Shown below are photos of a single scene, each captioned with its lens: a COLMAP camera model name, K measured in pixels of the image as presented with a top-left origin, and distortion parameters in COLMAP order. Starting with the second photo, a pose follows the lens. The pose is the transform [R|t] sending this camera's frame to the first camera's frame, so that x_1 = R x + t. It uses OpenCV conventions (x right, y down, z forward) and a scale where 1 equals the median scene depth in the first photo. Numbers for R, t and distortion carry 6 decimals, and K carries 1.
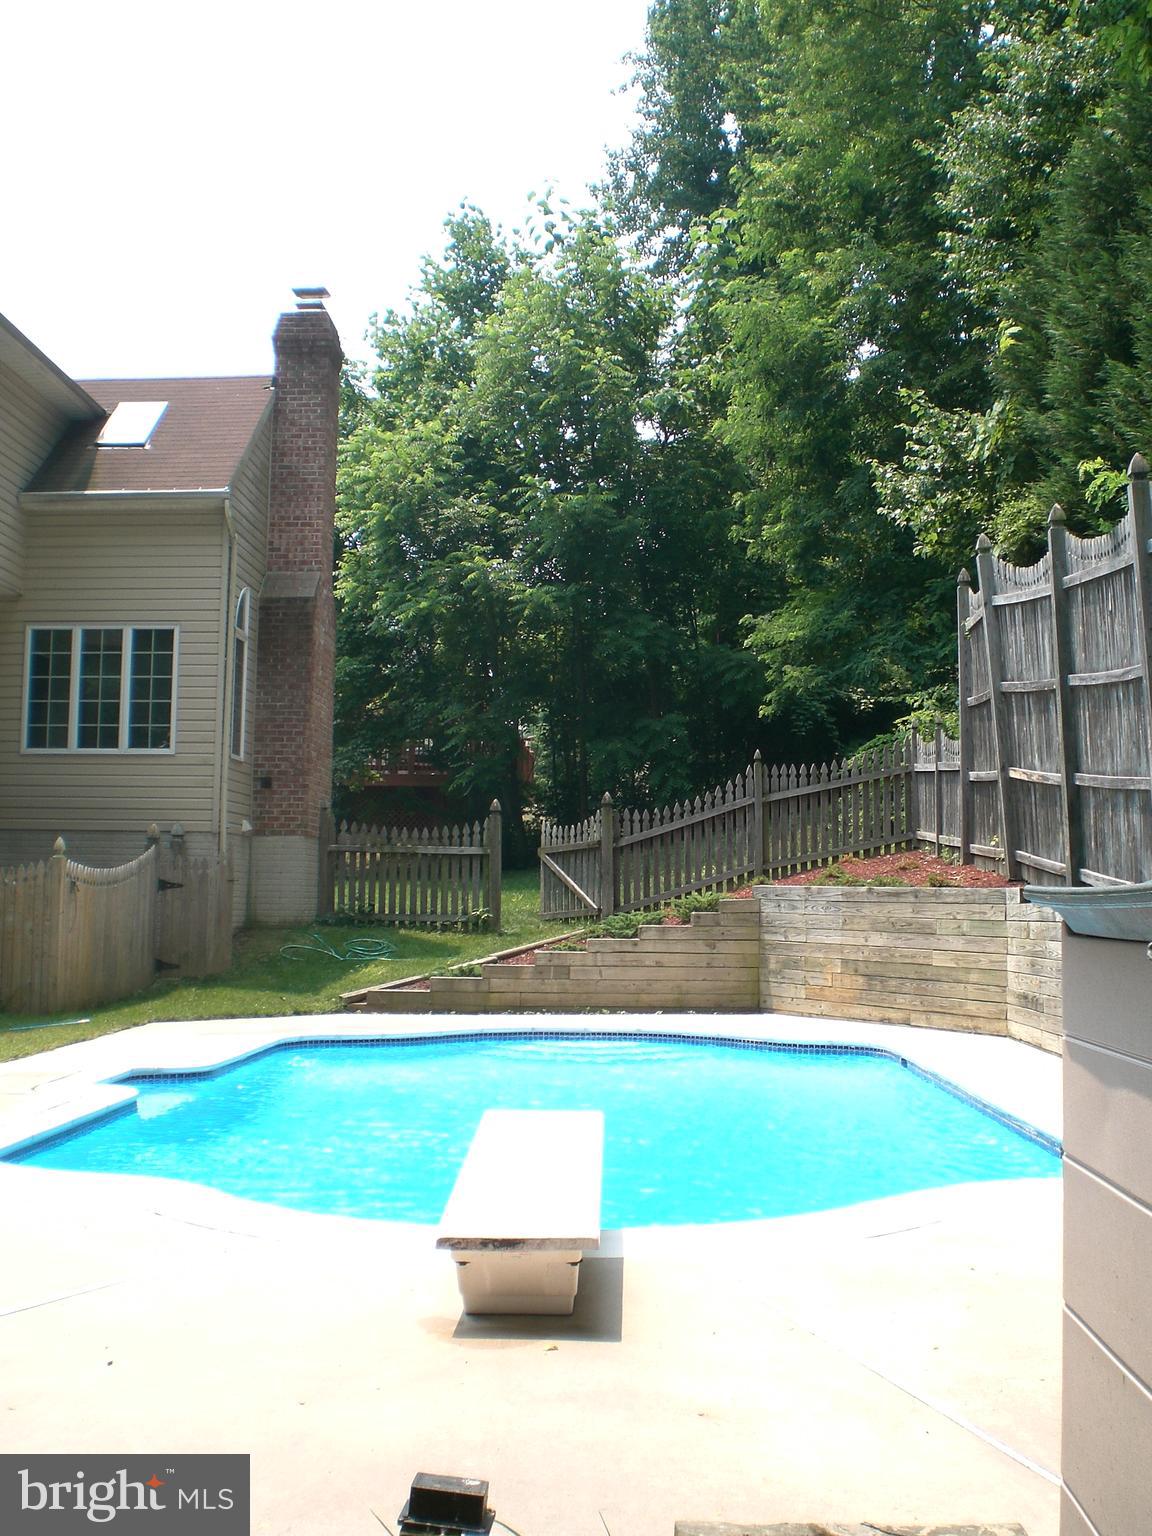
lens RADIAL K [[1691.1, 0, 576.0], [0, 1691.1, 768.0], [0, 0, 1]] dist [-0.080007, -0.014915]
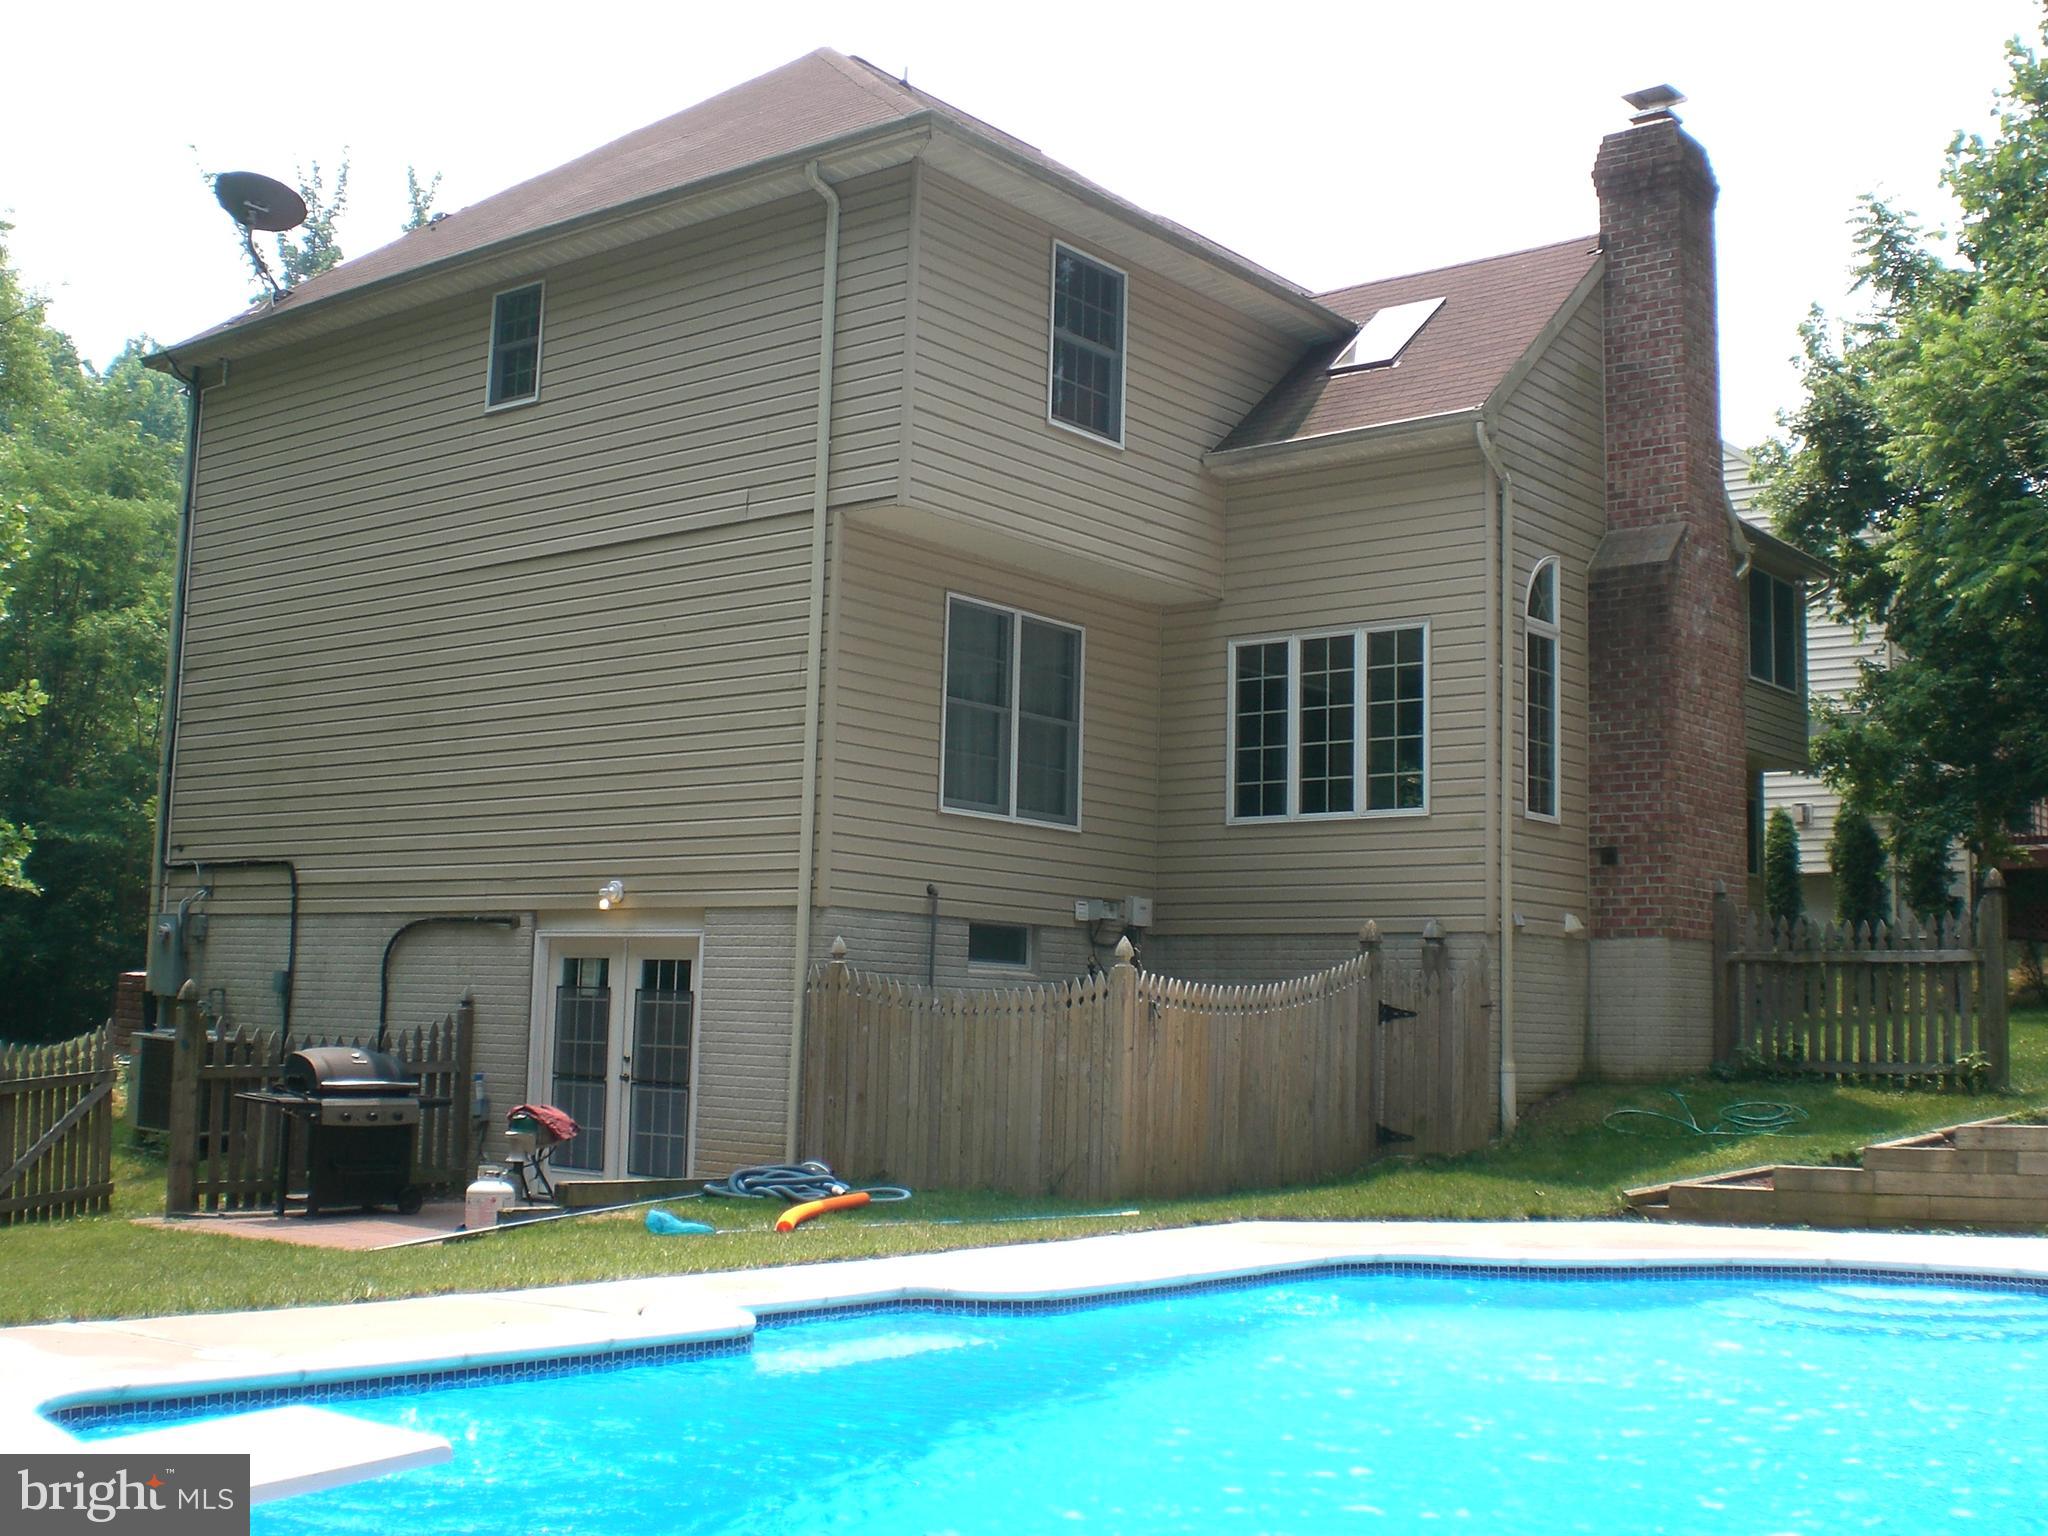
lens RADIAL K [[2297.7, 0, 1024.0], [0, 2297.7, 768.0], [0, 0, 1]] dist [-0.022588, -0.371827]
pose [[0.812484, -0.059571, -0.579931, 0.144567], [0.033021, 0.997871, -0.056239, 0.017216], [0.582047, 0.026543, 0.812722, 0.161524]]
